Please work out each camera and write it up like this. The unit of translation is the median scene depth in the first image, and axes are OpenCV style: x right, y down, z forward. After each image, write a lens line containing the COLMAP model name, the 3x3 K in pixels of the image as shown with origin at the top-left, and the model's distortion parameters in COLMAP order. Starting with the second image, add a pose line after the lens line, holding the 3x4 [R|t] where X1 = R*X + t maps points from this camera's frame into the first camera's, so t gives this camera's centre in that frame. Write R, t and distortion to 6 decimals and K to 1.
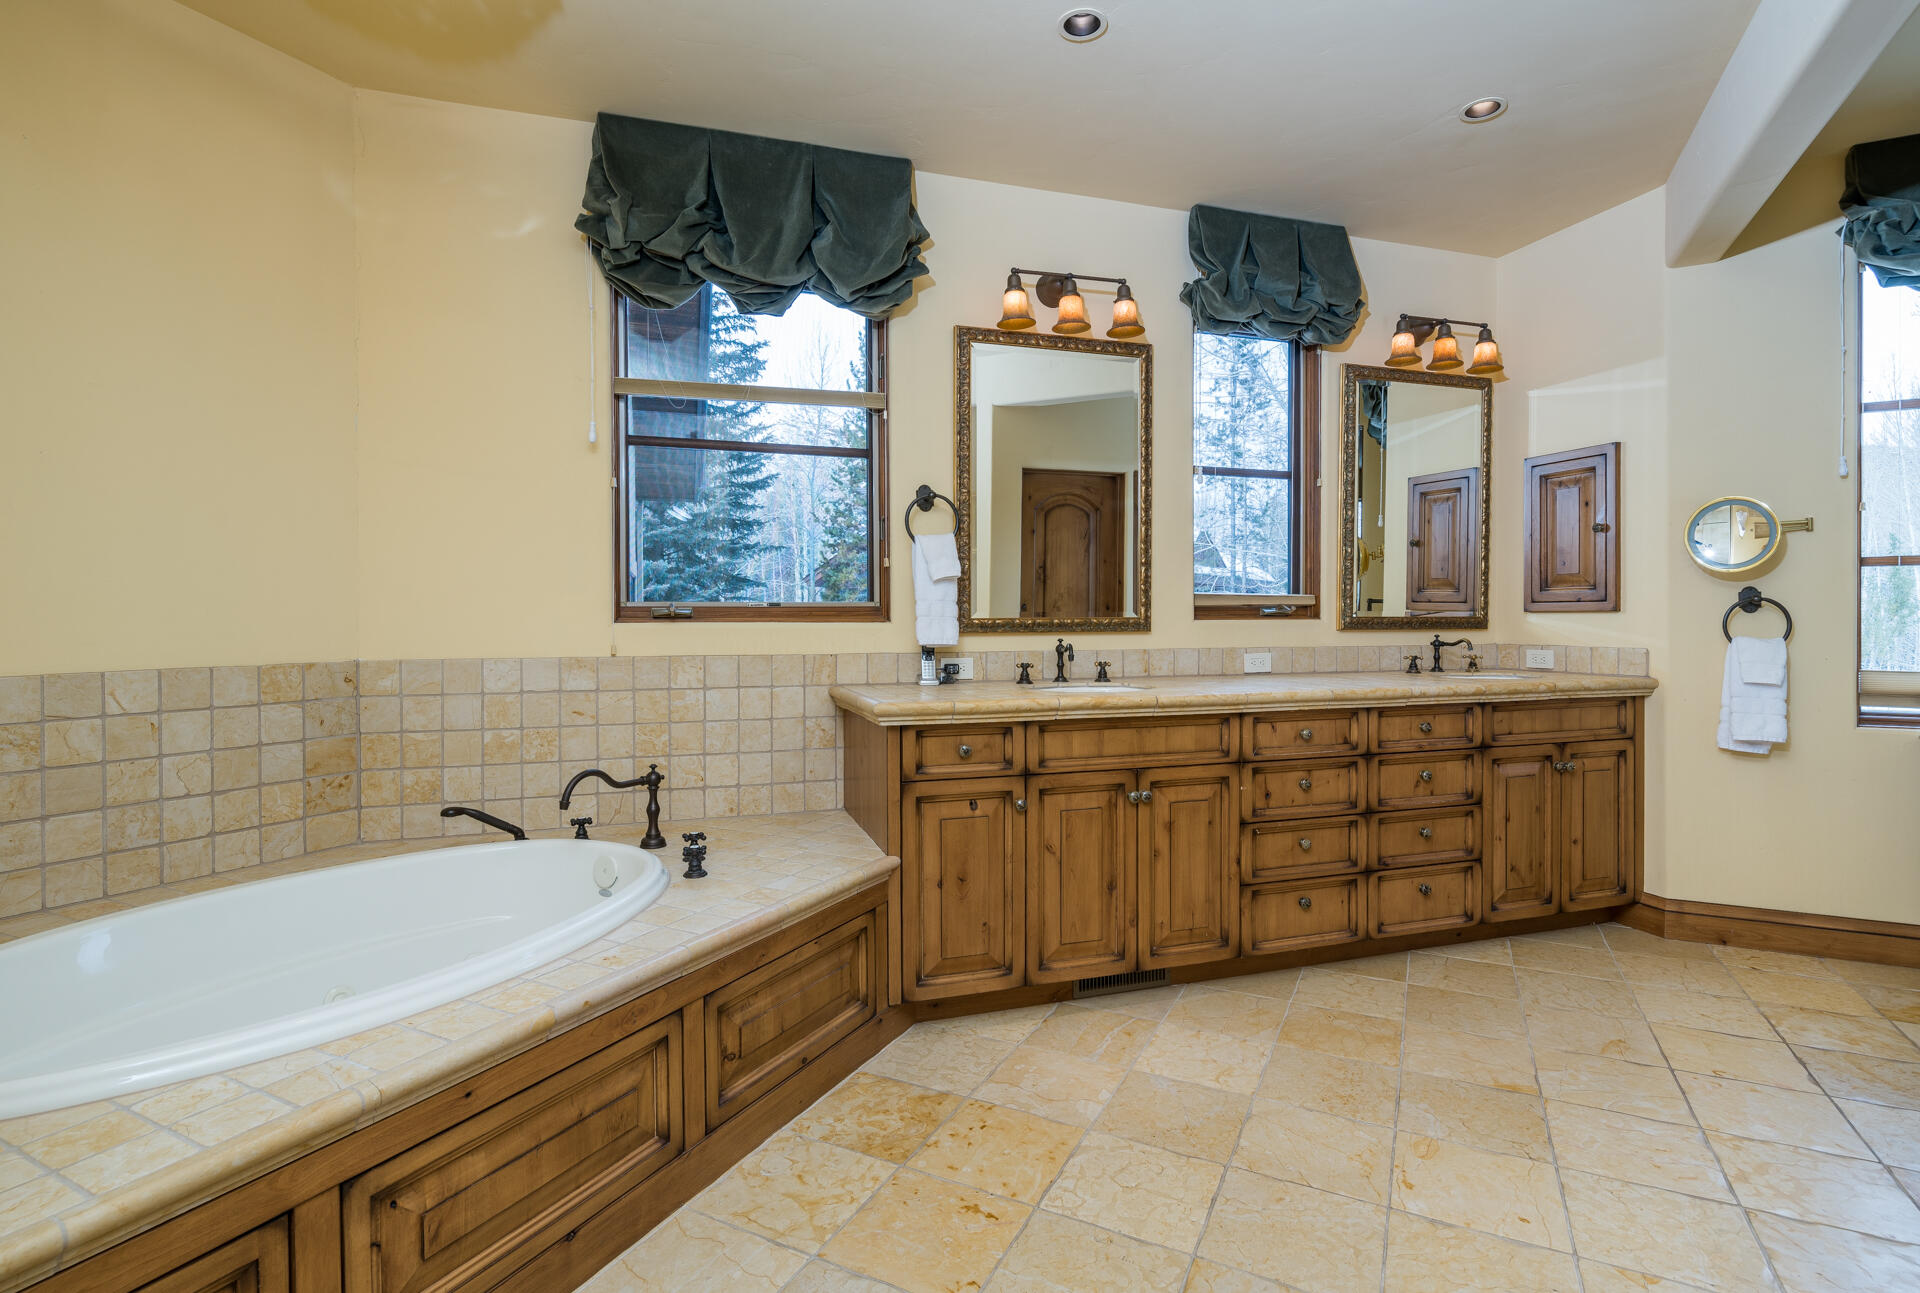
lens RADIAL K [[927.9, 0, 967.3], [0, 927.9, 637.8], [0, 0, 1]] dist [0.003418, 0.000517]
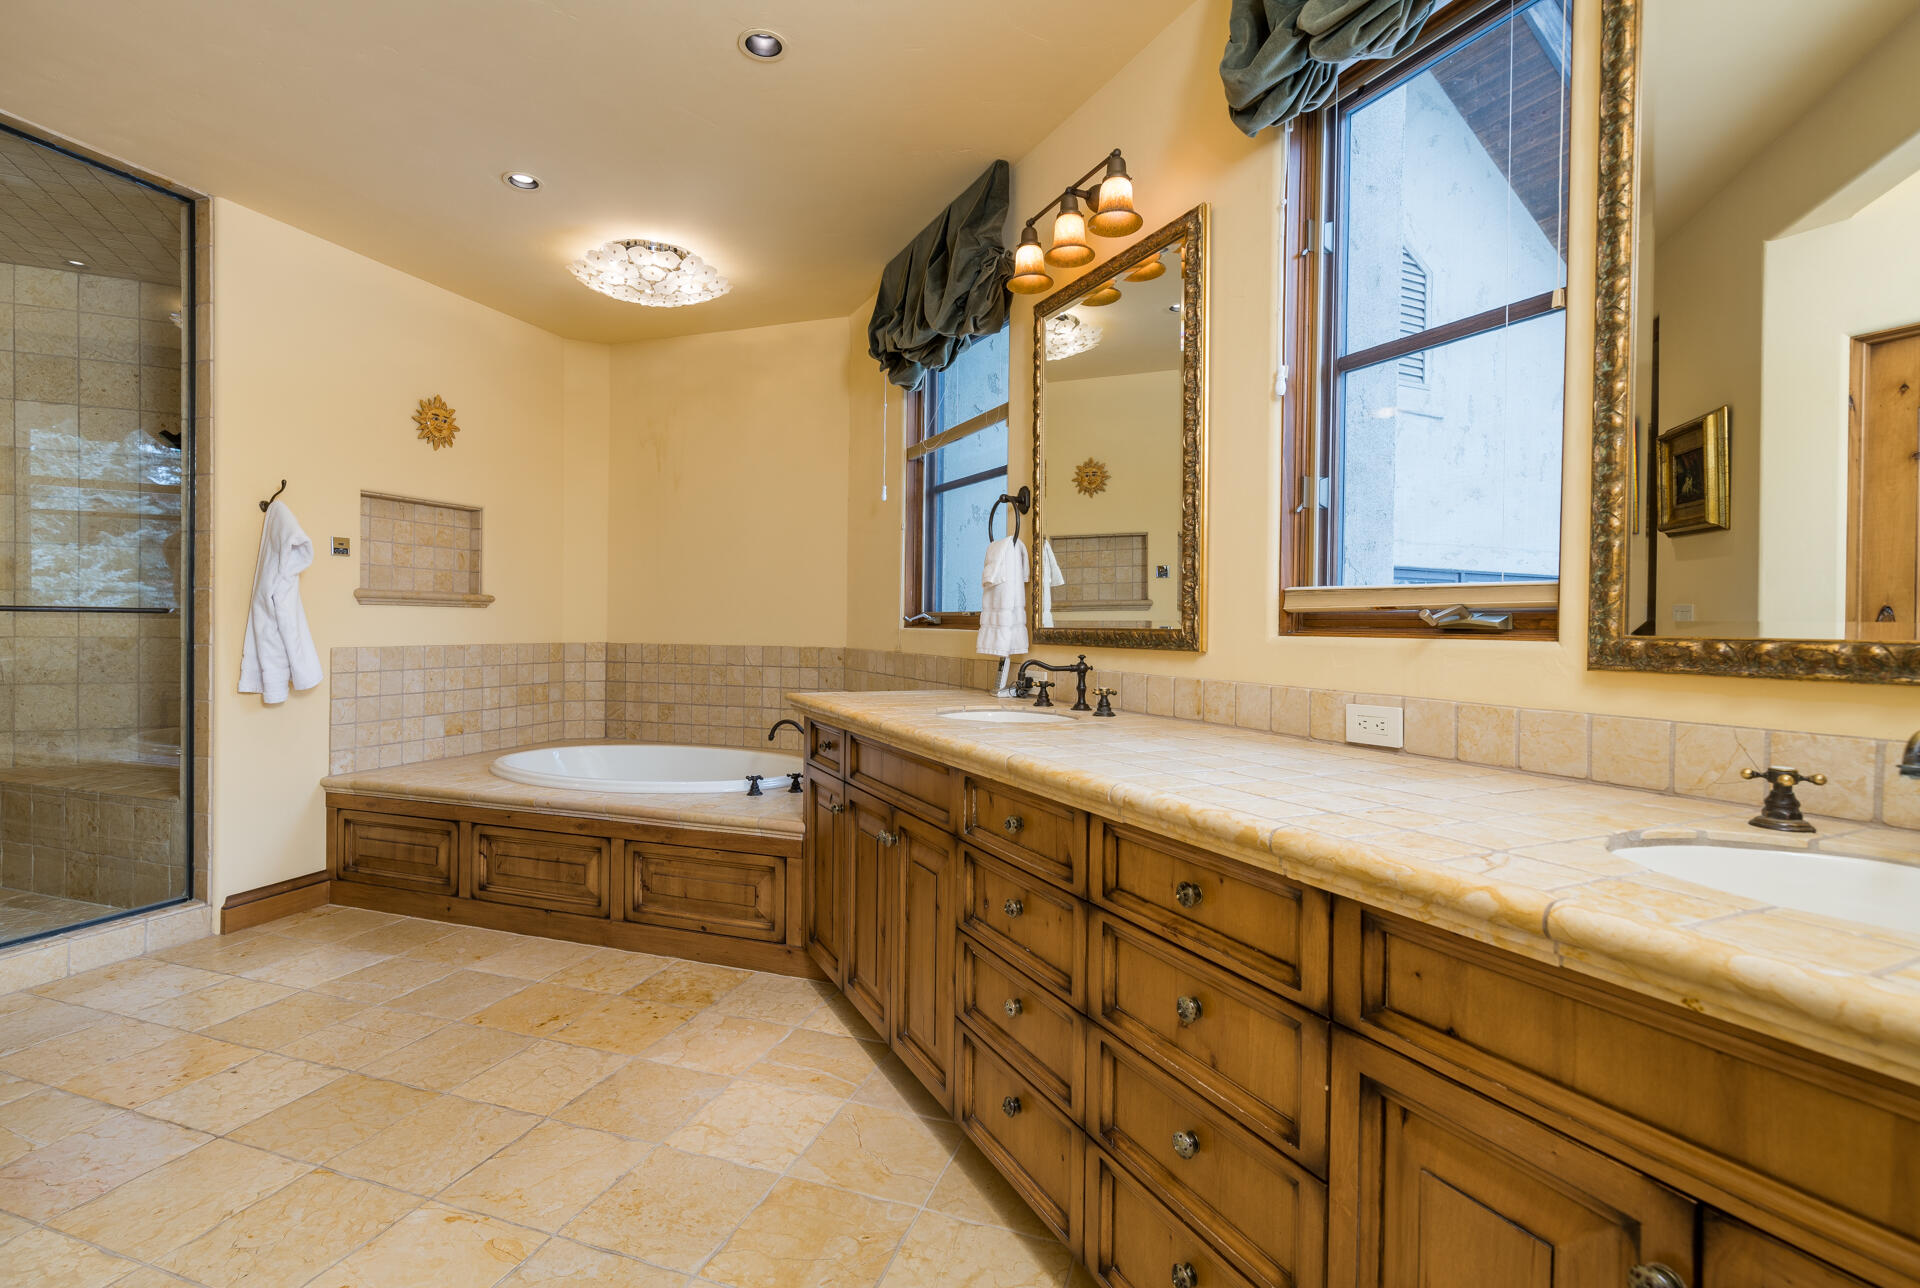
lens RADIAL K [[890.1, 0, 944.0], [0, 890.1, 637.6], [0, 0, 1]] dist [-0.000506, 0.000461]
pose [[0.130587, 0.018910, -0.991257, 1.123308], [-0.035089, 0.999280, 0.014441, -0.027345], [0.990816, 0.032896, 0.131156, 1.066607]]
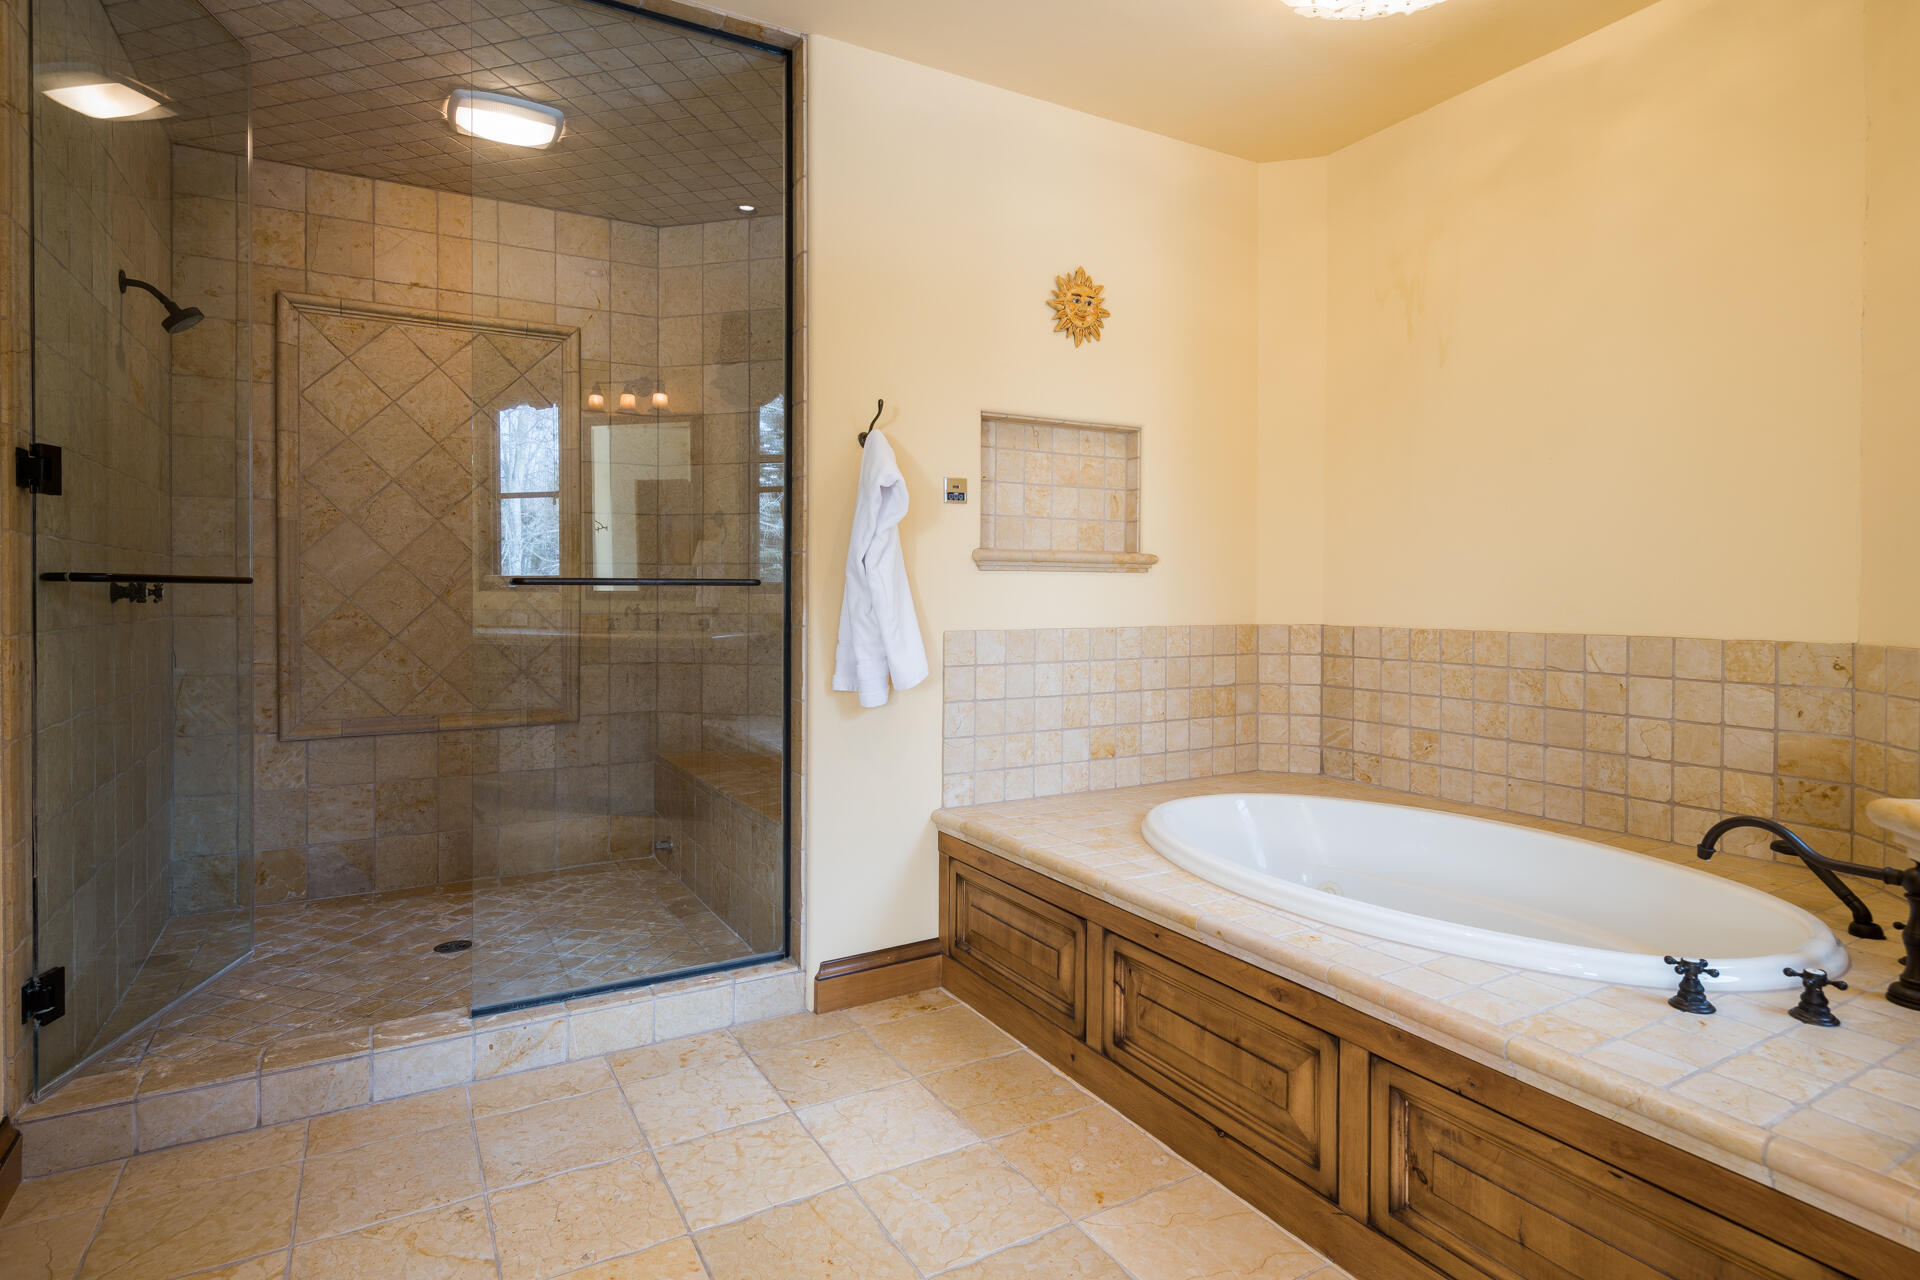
lens RADIAL K [[991.2, 0, 953.5], [0, 991.2, 601.2], [0, 0, 1]] dist [0.001507, 0.000320]
pose [[-0.548948, 0.009941, -0.835797, 0.502907], [-0.019299, 0.999512, 0.024564, -0.018696], [0.835634, 0.029615, -0.548488, 0.910258]]
